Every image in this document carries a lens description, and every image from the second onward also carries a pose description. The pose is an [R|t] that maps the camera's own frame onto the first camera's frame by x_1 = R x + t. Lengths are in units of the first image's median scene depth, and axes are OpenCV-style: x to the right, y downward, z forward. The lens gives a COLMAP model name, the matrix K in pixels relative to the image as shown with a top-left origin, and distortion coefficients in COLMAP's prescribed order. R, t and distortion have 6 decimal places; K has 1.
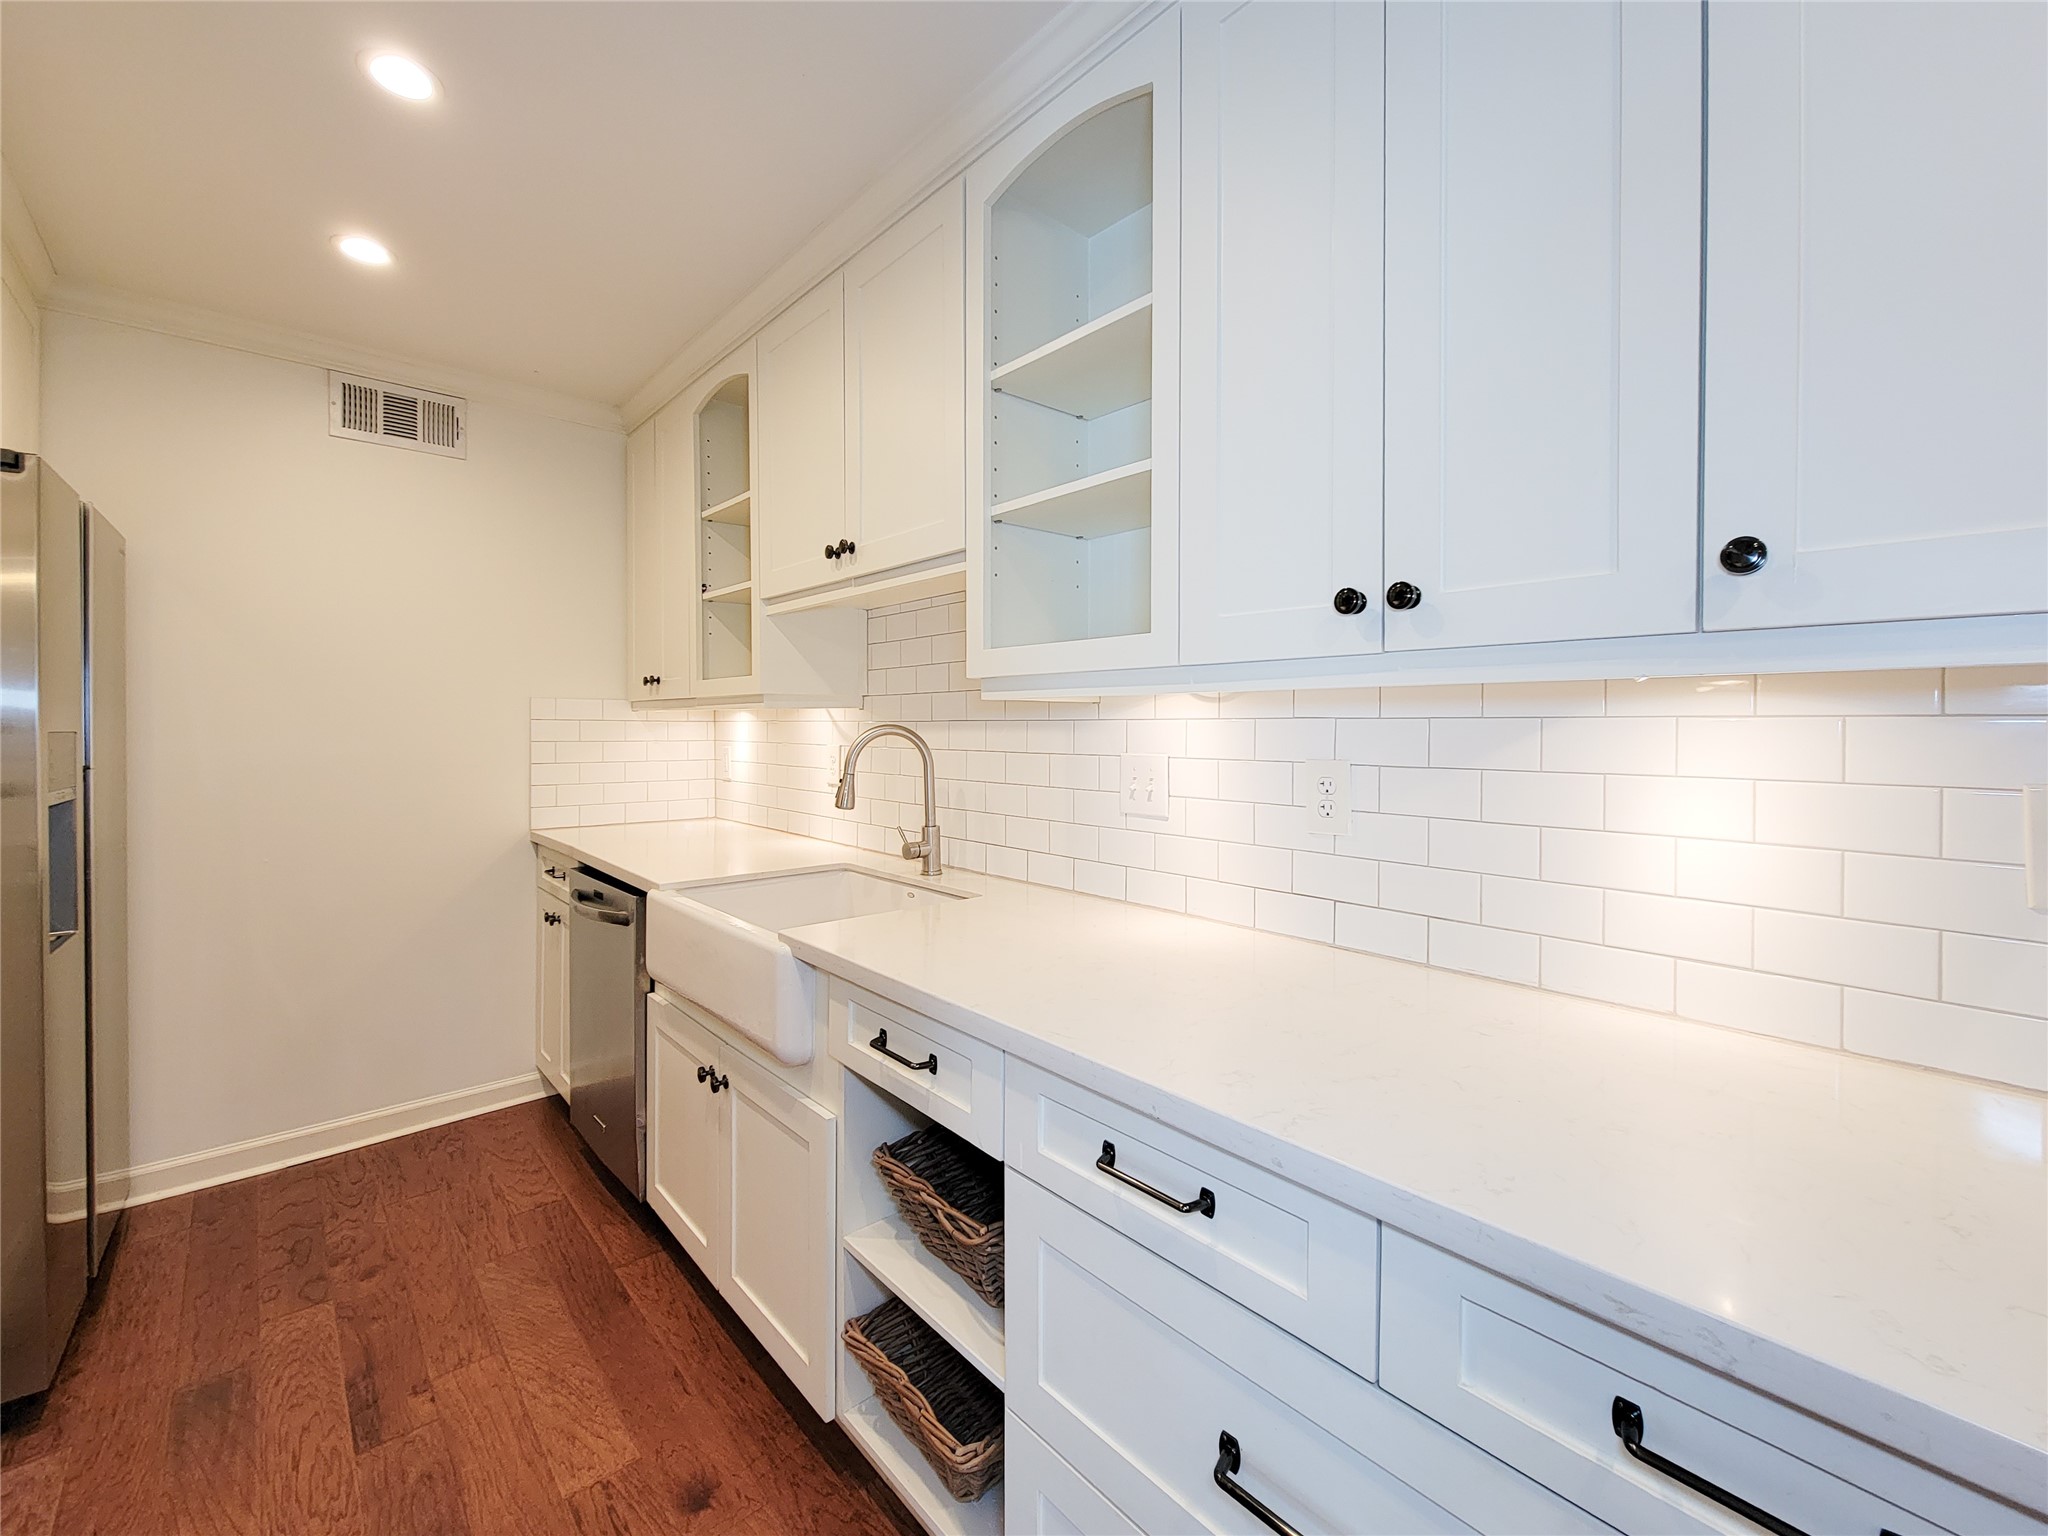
lens RADIAL K [[850.6, 0, 1038.7], [0, 850.6, 735.2], [0, 0, 1]] dist [0.000430, -0.002757]
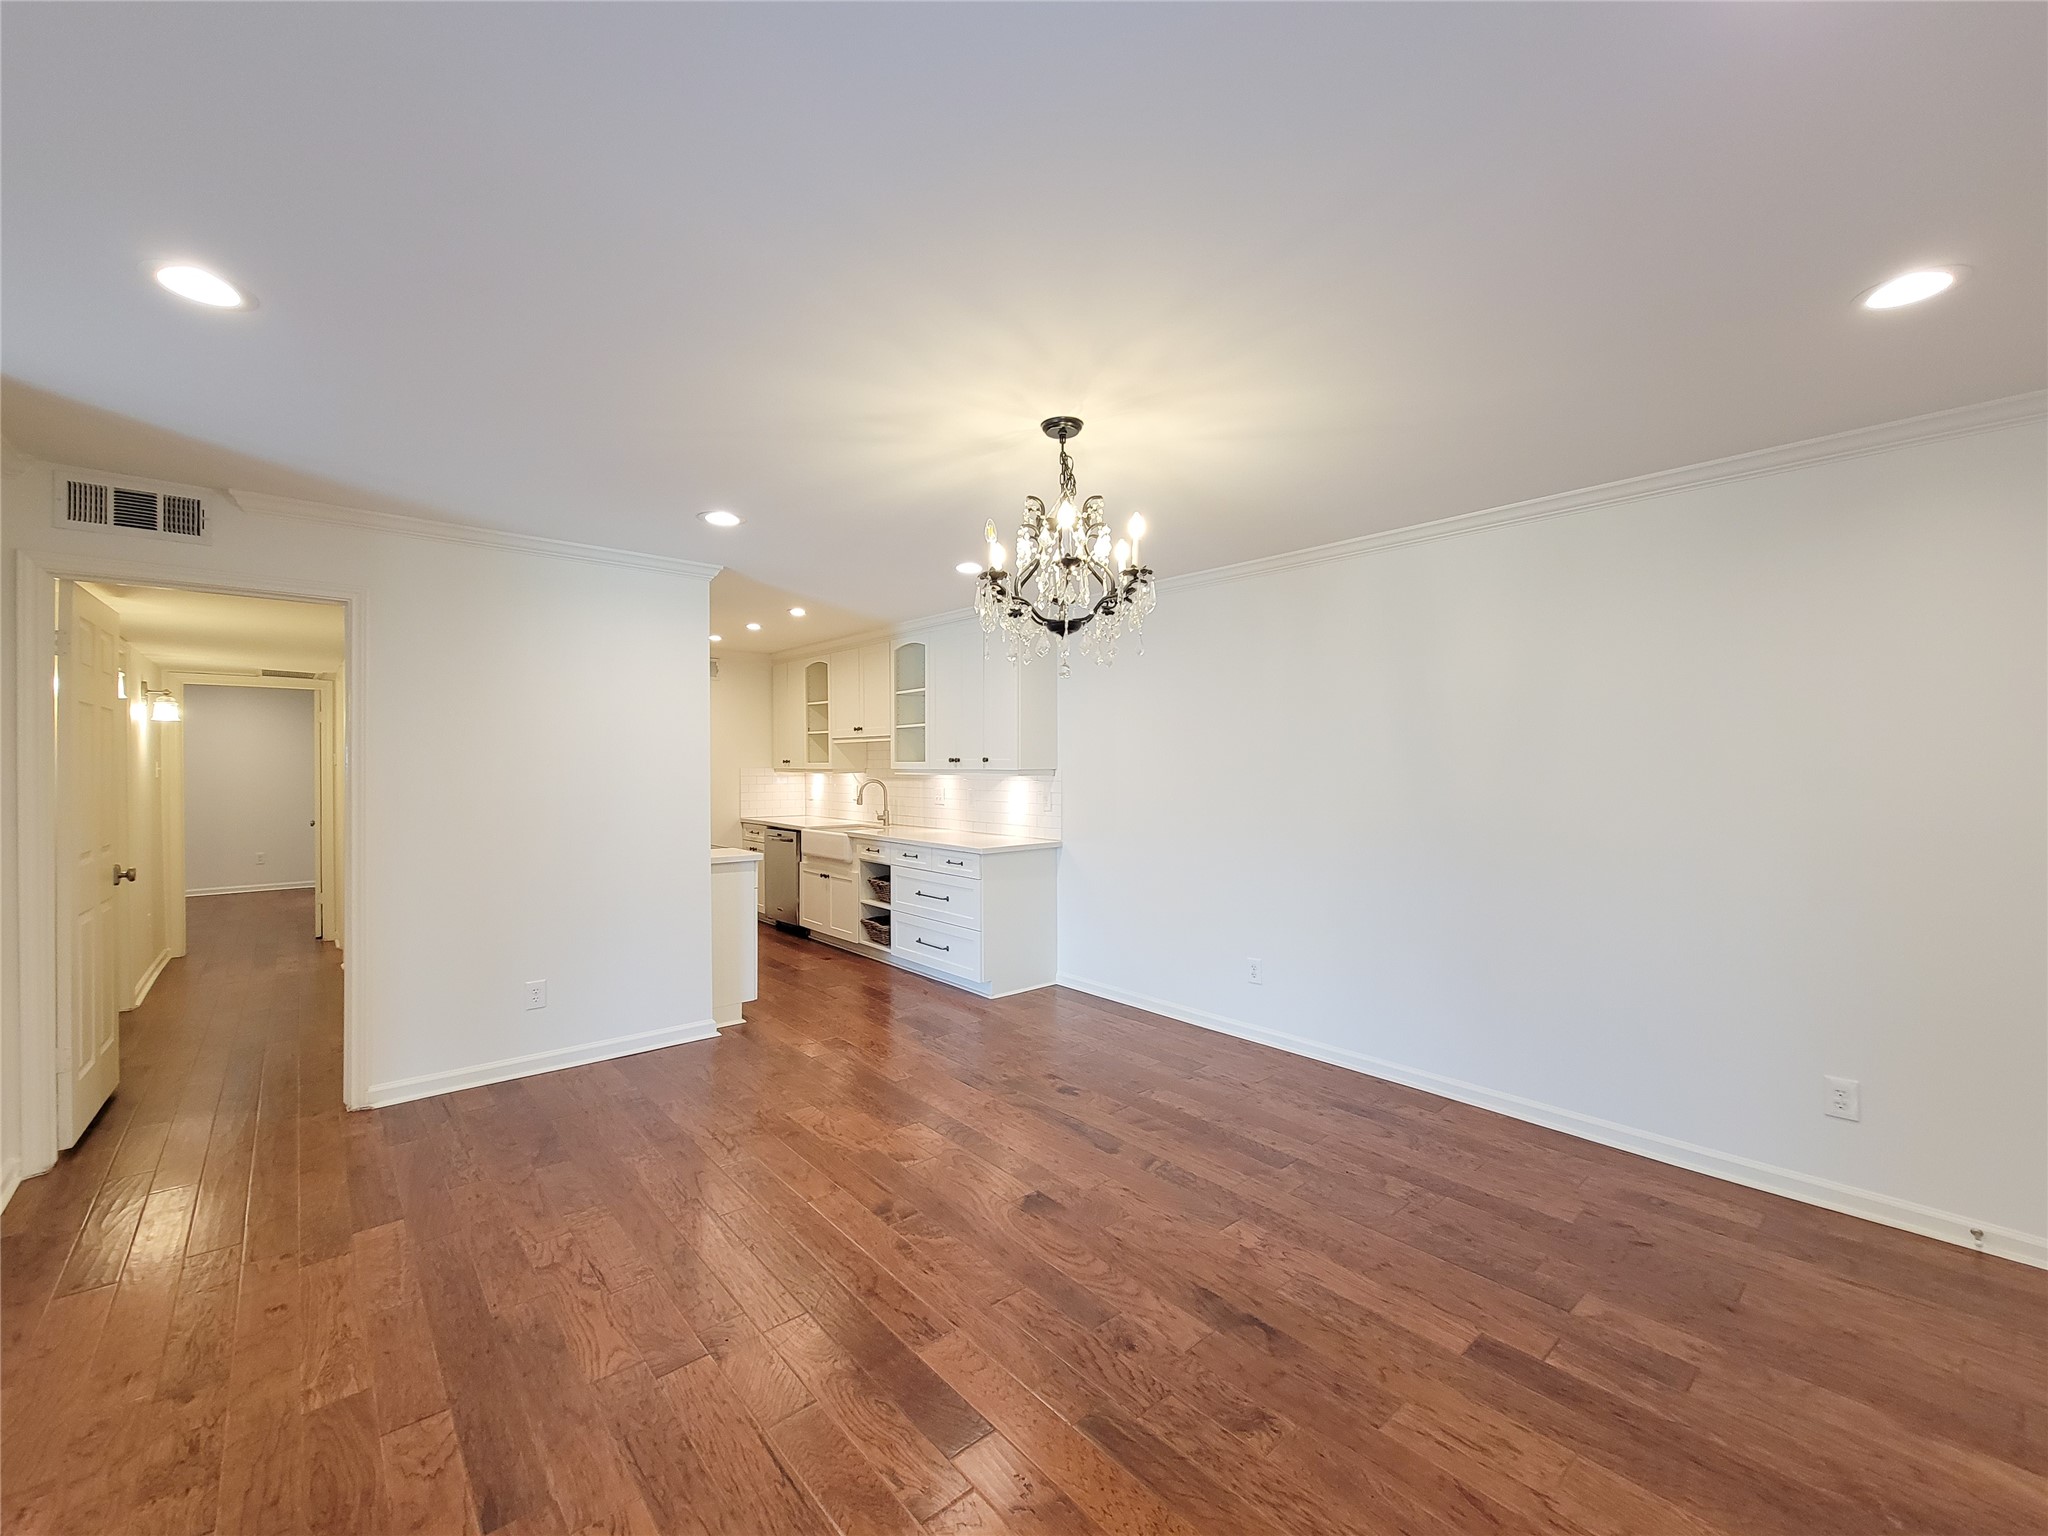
lens RADIAL K [[831.8, 0, 1022.8], [0, 831.8, 772.0], [0, 0, 1]] dist [0.009616, -0.008352]
pose [[0.999838, -0.001881, -0.017908, 0.494788], [0.001831, 0.999994, -0.002774, -0.033367], [0.017913, 0.002741, 0.999836, -2.364848]]
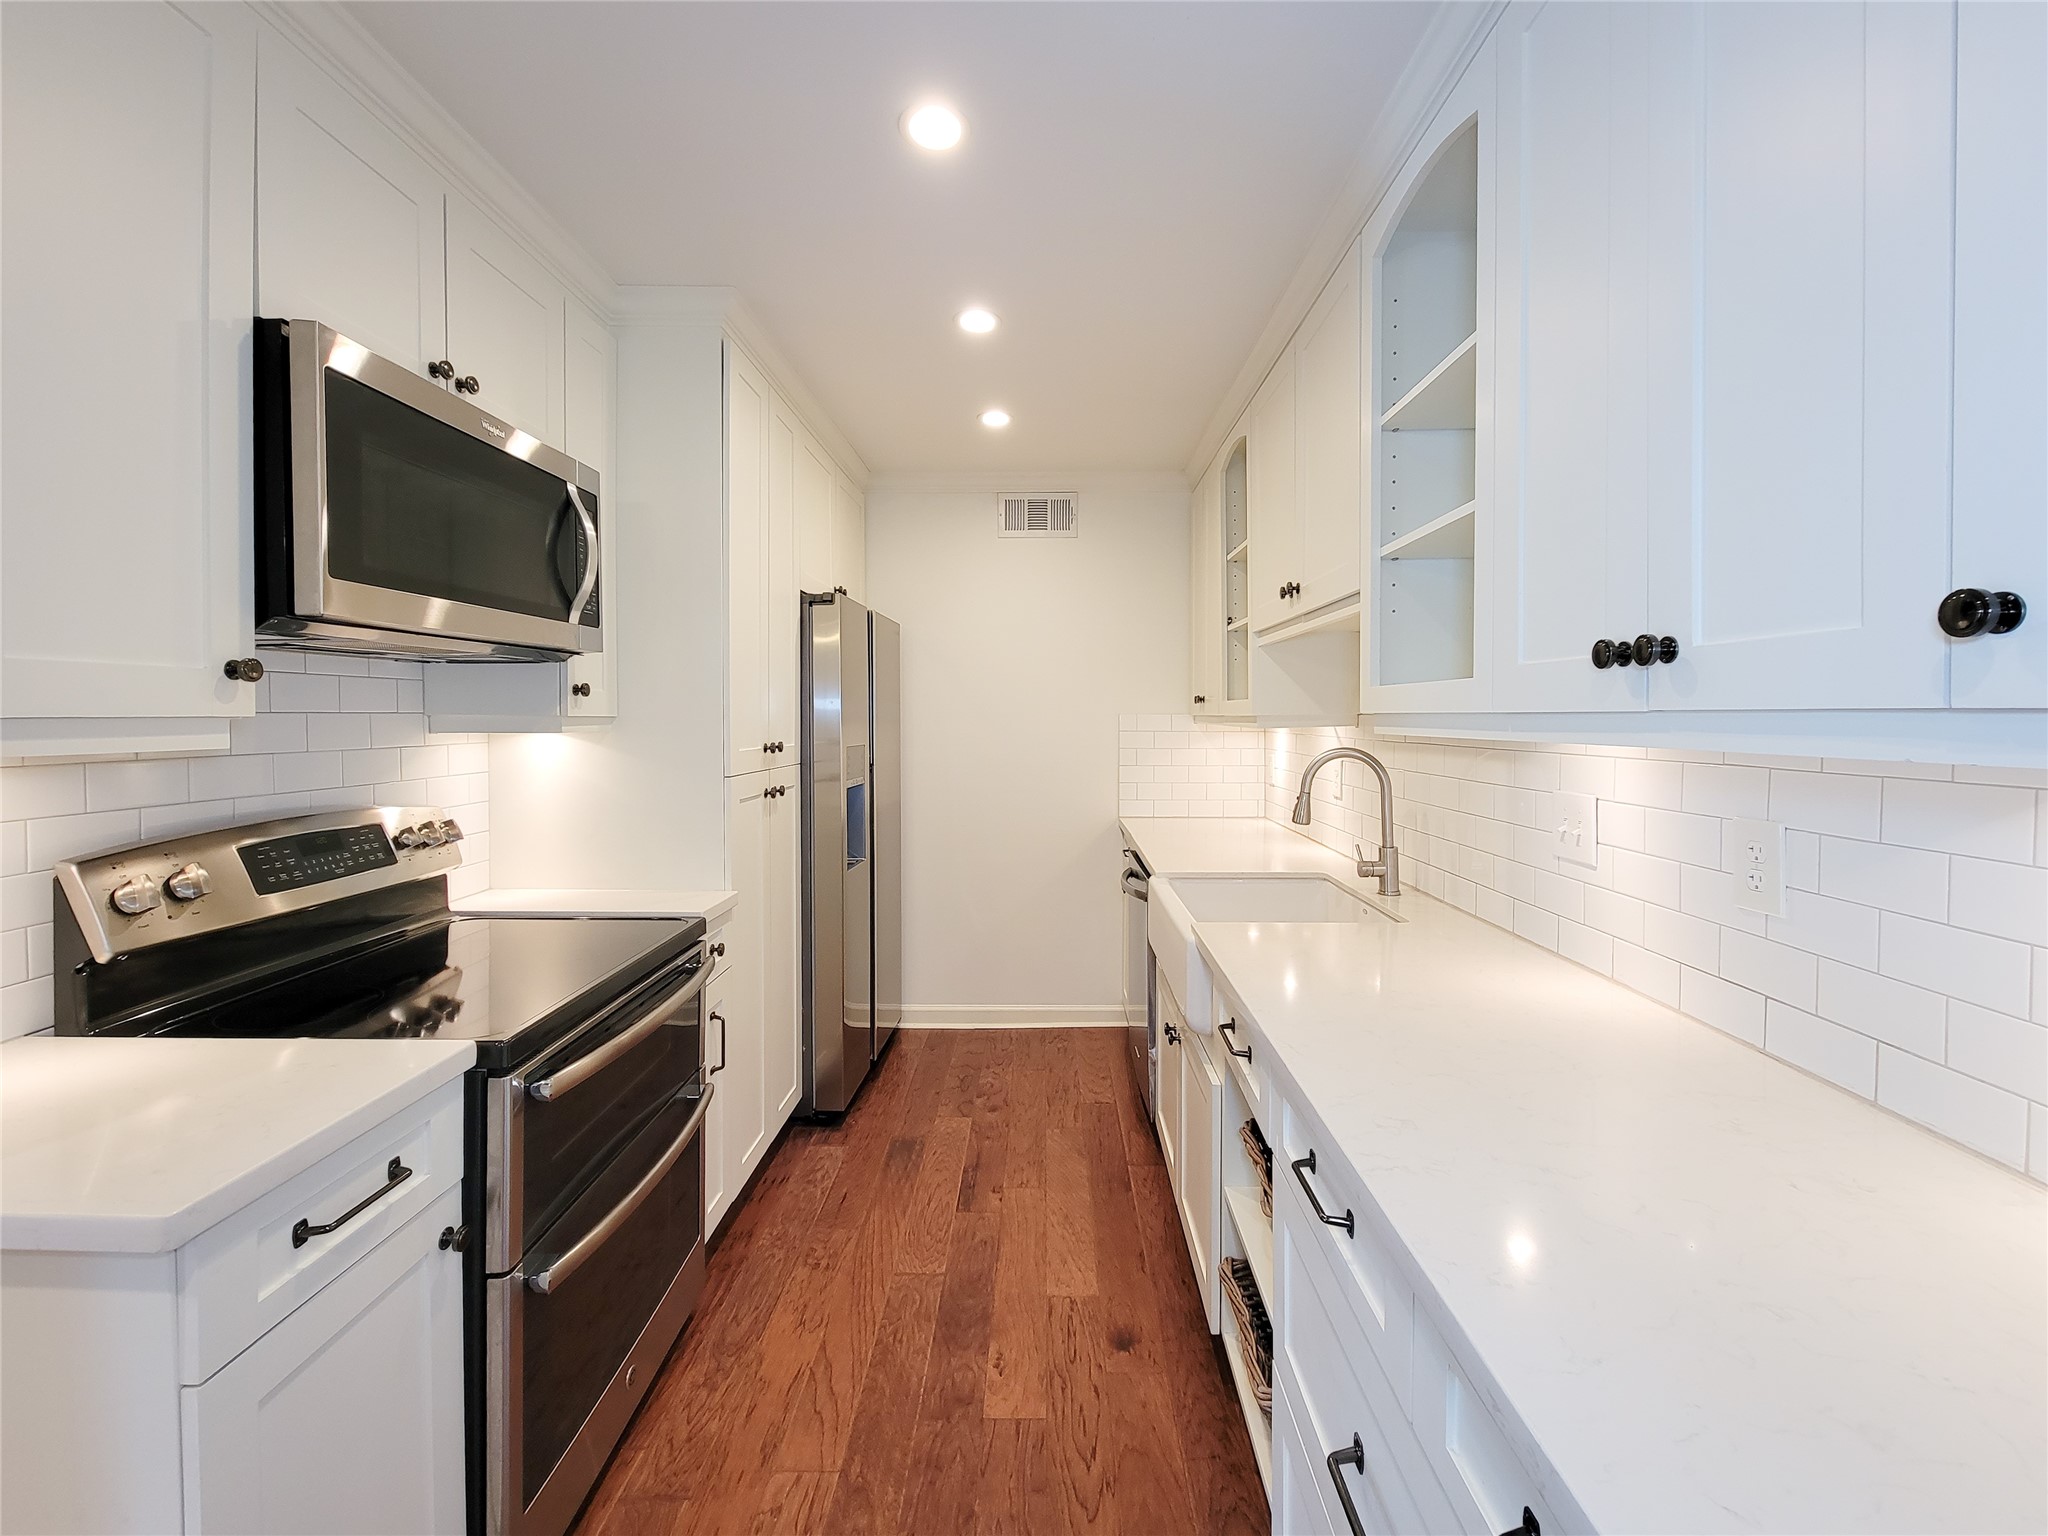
lens RADIAL K [[850.6, 0, 1038.7], [0, 850.6, 735.2], [0, 0, 1]] dist [0.000430, -0.002757]
pose [[0.732617, 0.012144, -0.680533, 0.283875], [-0.004495, 0.999905, 0.013004, -0.042681], [0.680626, -0.006468, 0.732602, -0.036047]]
